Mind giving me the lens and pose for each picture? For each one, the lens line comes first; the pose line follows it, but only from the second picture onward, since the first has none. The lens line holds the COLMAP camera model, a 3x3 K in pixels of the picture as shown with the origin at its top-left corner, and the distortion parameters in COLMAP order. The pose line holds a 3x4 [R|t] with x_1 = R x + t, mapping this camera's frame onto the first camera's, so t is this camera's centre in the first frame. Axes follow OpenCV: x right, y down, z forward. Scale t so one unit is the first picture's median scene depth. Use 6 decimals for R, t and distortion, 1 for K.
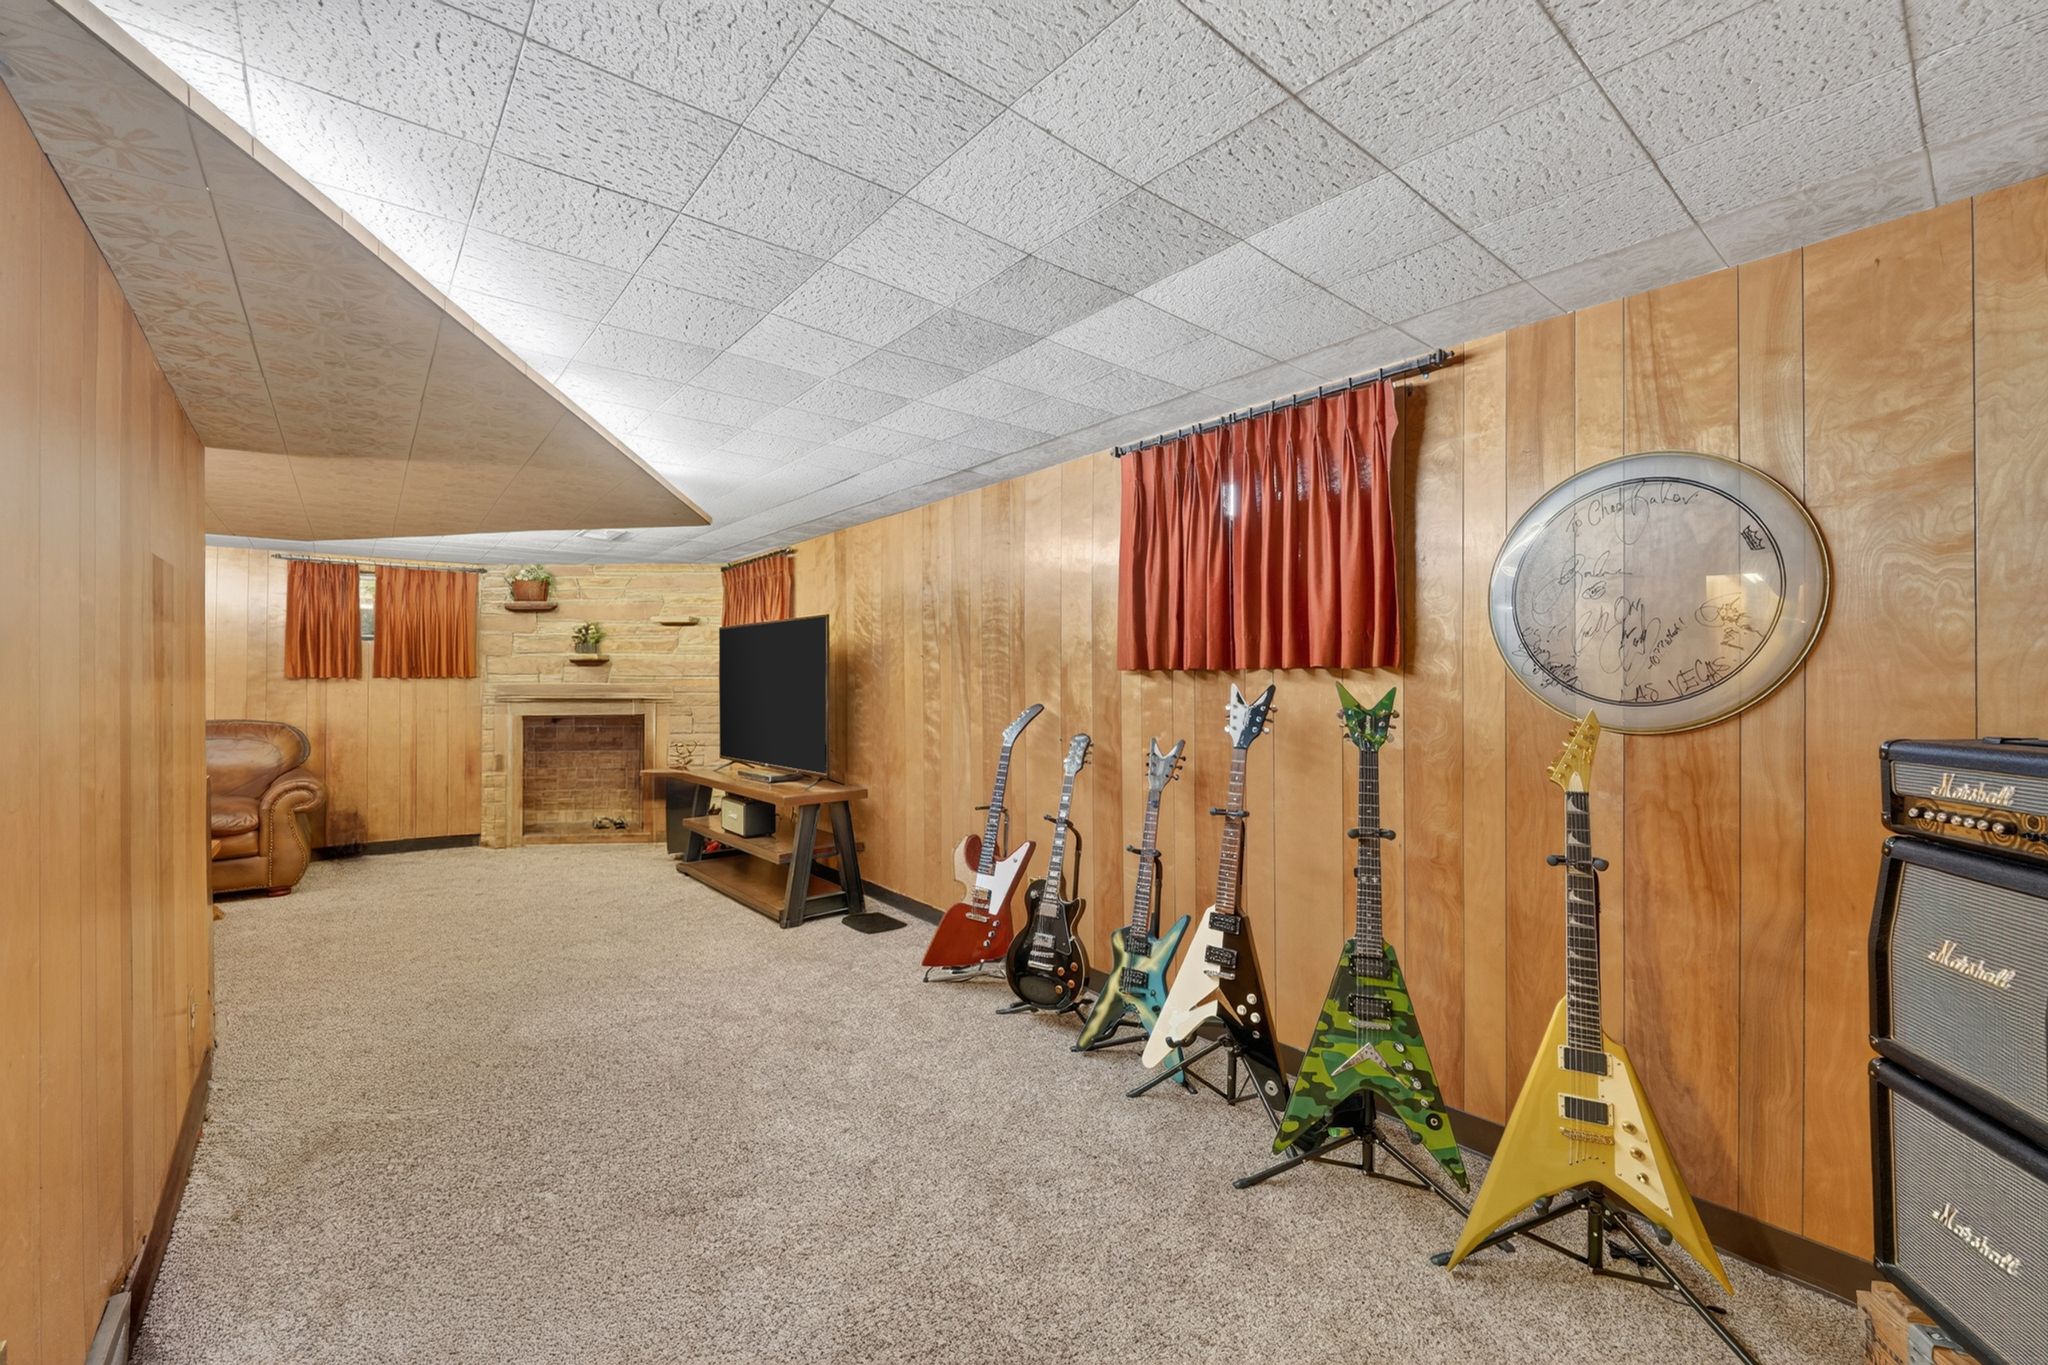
lens RADIAL K [[832.0, 0, 1022.3], [0, 832.0, 680.2], [0, 0, 1]] dist [-0.006870, -0.002507]
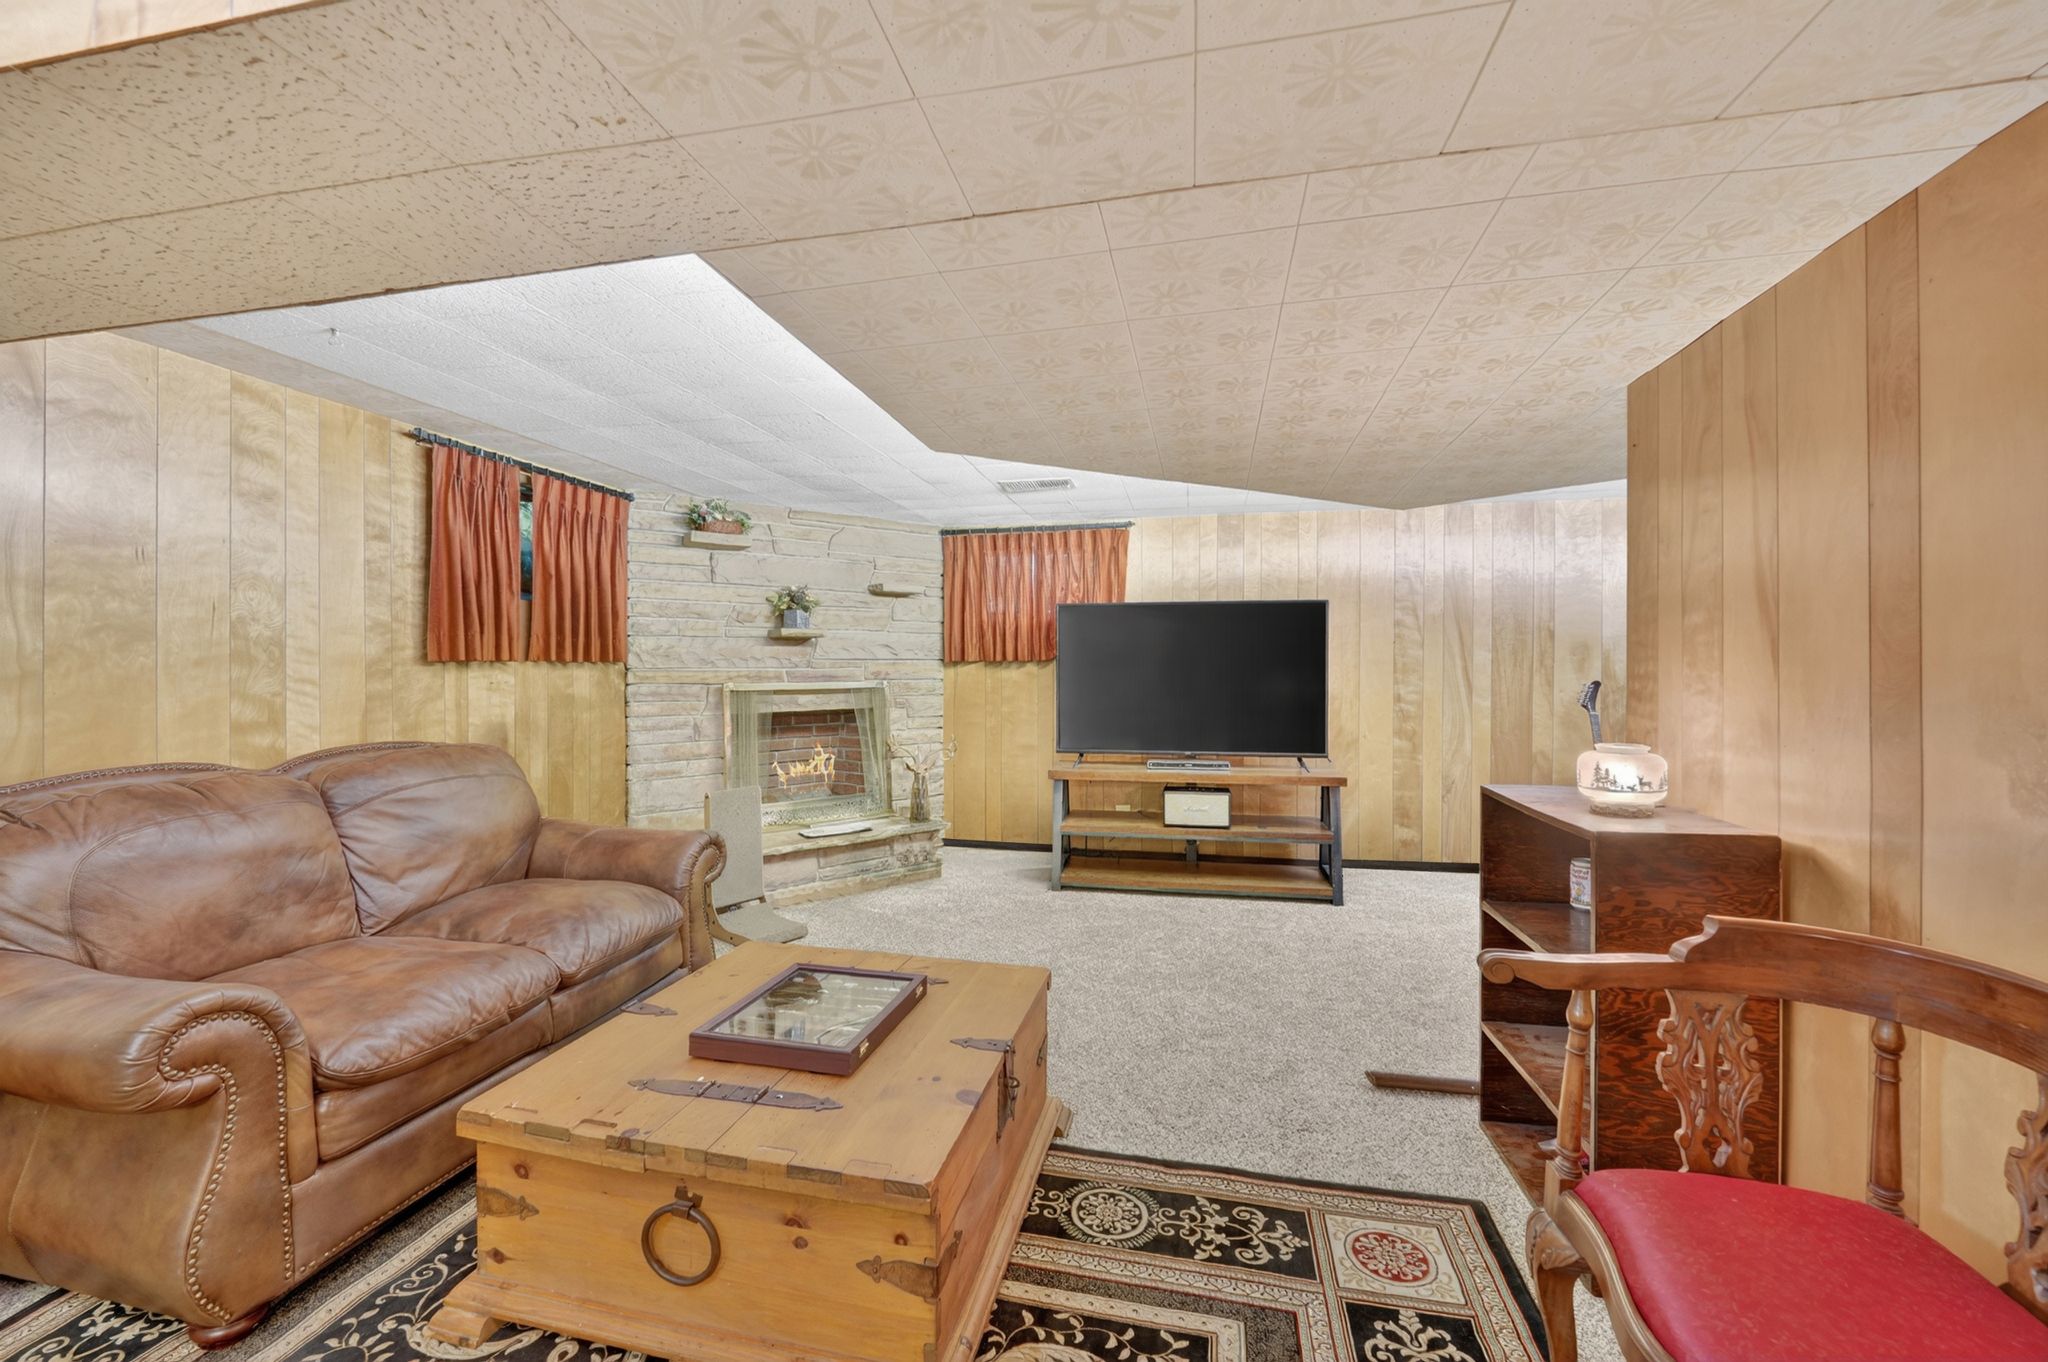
lens RADIAL K [[832.0, 0, 1018.5], [0, 832.0, 668.9], [0, 0, 1]] dist [-0.006870, -0.002507]
pose [[0.789234, -0.004063, 0.614079, -0.914835], [-0.000093, 0.999977, 0.006735, -0.001181], [-0.614093, -0.005373, 0.789215, 0.321687]]
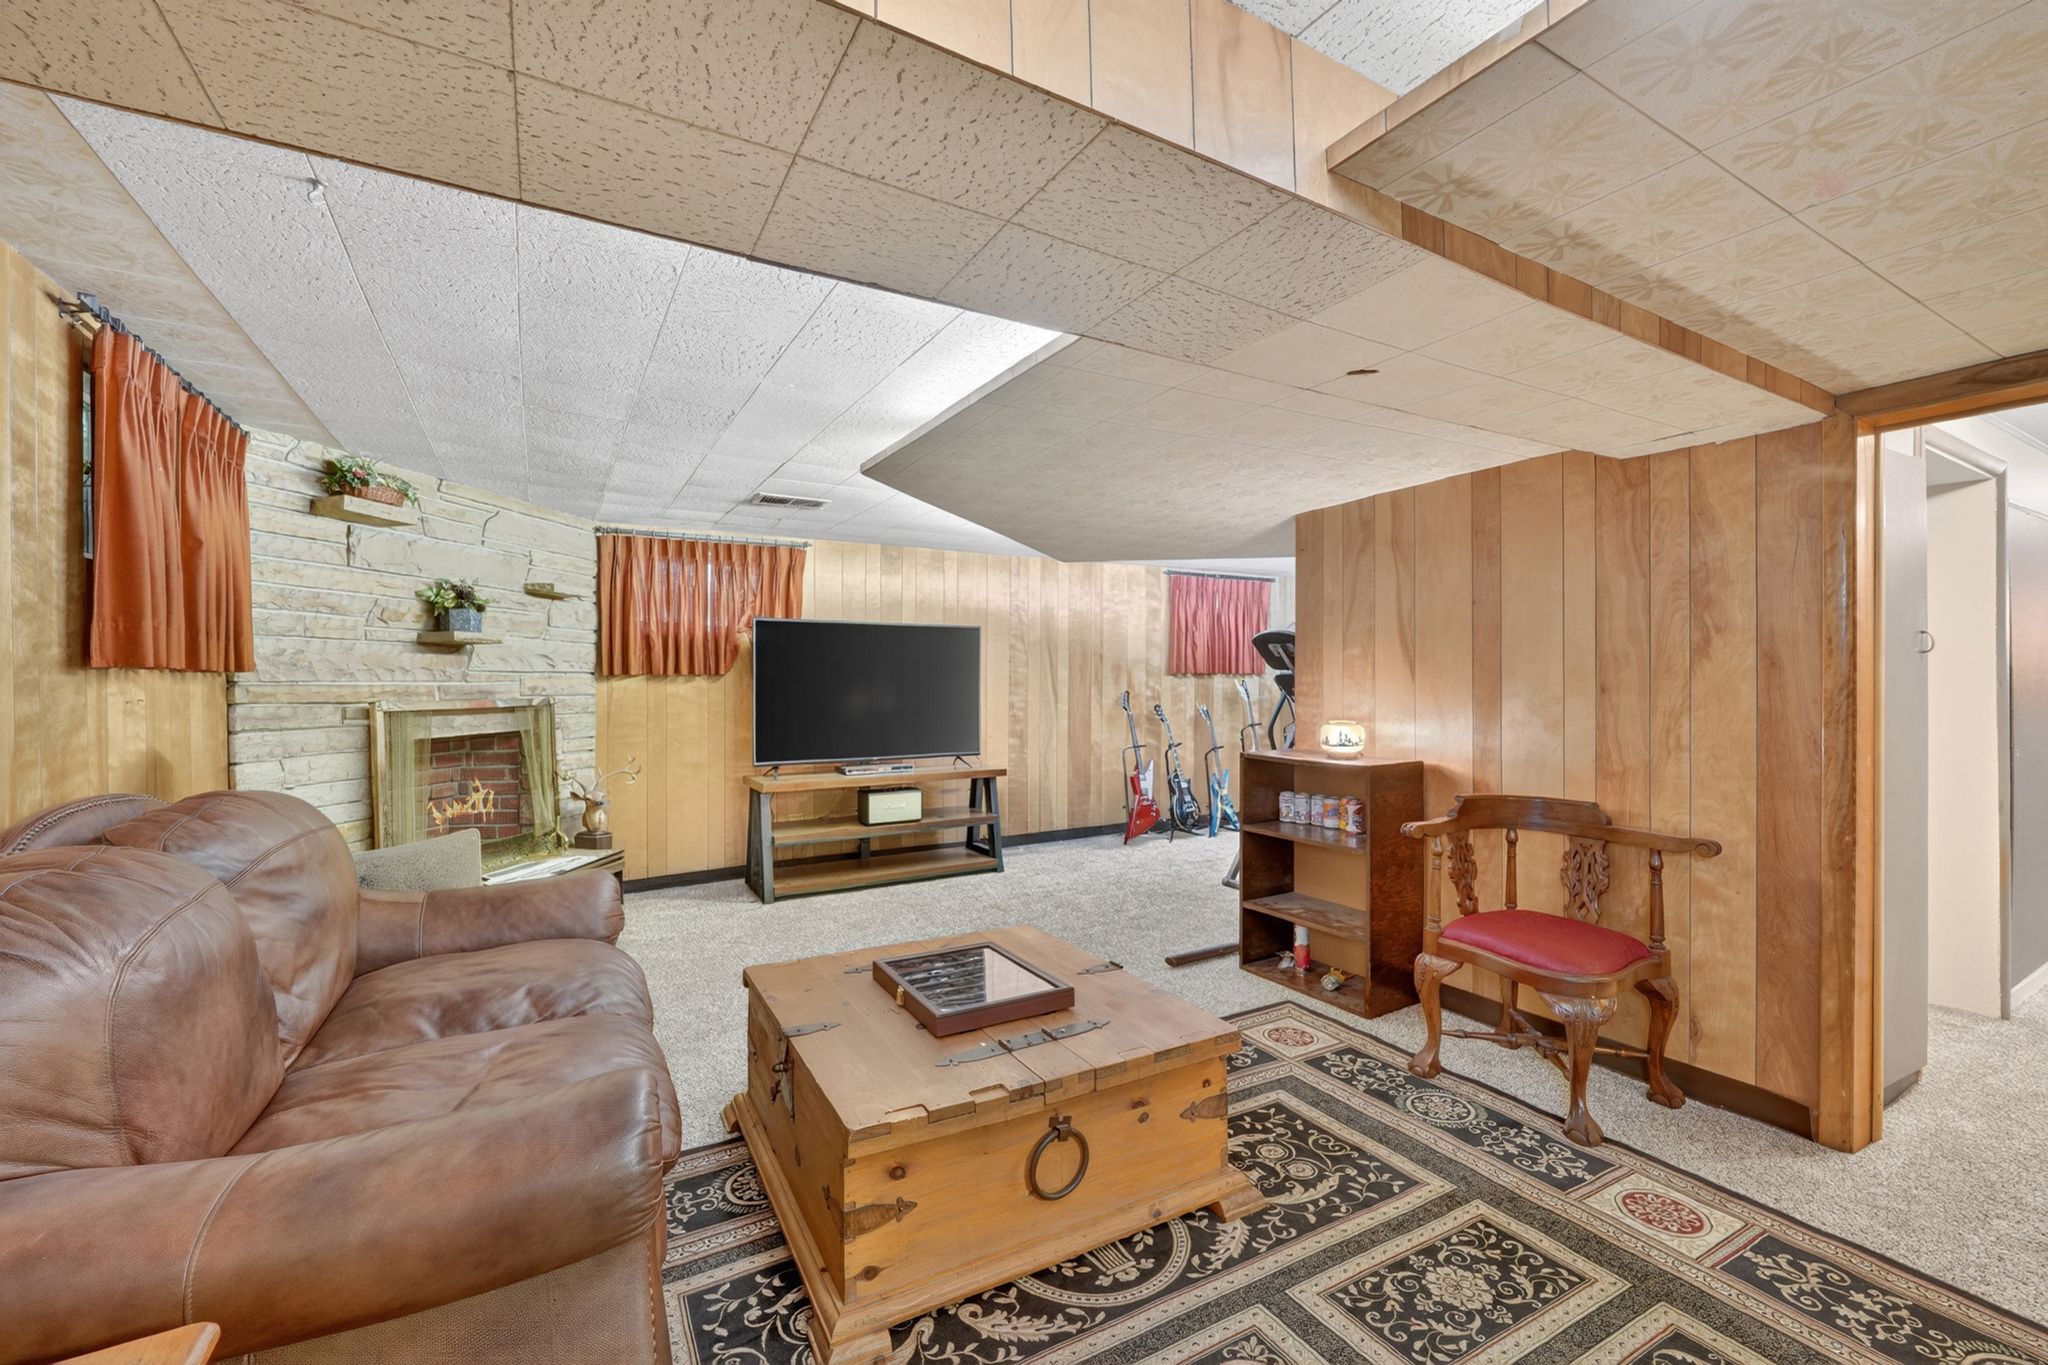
lens RADIAL K [[832.0, 0, 1011.0], [0, 832.0, 678.6], [0, 0, 1]] dist [-0.006870, -0.002507]
pose [[0.180743, 0.003695, 0.983523, -1.150953], [-0.000581, 0.999993, -0.003650, 0.003352], [-0.983530, 0.000088, 0.180744, 0.558783]]
